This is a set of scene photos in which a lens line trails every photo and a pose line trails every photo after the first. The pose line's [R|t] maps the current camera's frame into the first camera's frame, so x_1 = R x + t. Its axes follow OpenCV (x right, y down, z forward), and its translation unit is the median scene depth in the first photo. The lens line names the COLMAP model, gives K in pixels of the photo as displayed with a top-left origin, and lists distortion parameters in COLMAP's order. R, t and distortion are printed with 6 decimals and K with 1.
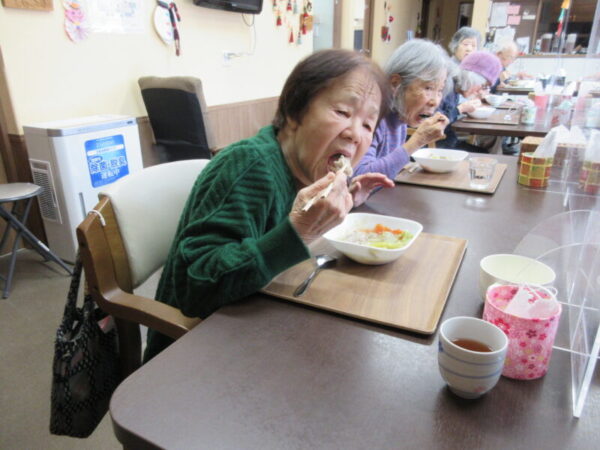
lens RADIAL K [[450.4, 0, 300.1], [0, 450.4, 226.2], [0, 0, 1]] dist [-0.009455, 0.007516]
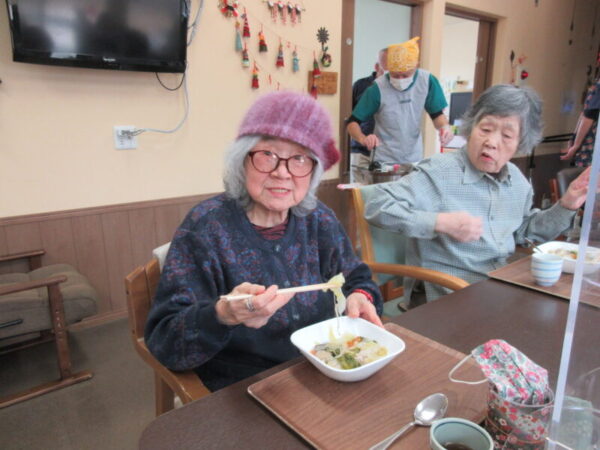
lens RADIAL K [[450.4, 0, 298.9], [0, 450.4, 226.4], [0, 0, 1]] dist [-0.009455, 0.007516]
pose [[0.910008, 0.088128, -0.405115, 0.192650], [-0.140807, 0.984761, -0.102072, -0.116981], [0.389946, 0.149929, 0.908550, 0.283476]]
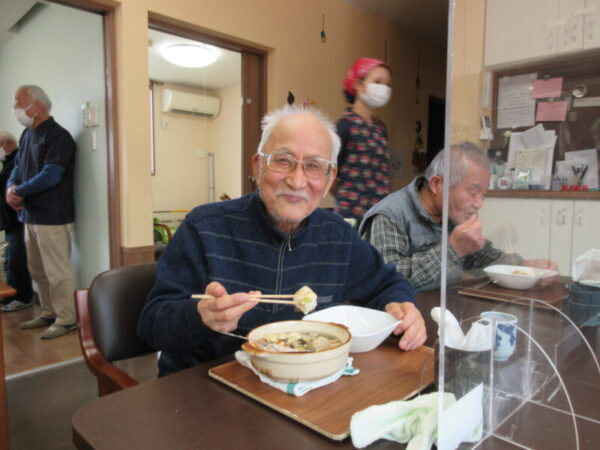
lens RADIAL K [[450.4, 0, 300.1], [0, 450.4, 223.9], [0, 0, 1]] dist [-0.009455, 0.007516]
pose [[0.954520, 0.037239, -0.295813, 0.357191], [-0.118224, 0.958108, -0.260869, -0.211516], [0.273706, 0.283977, 0.918935, 0.551694]]
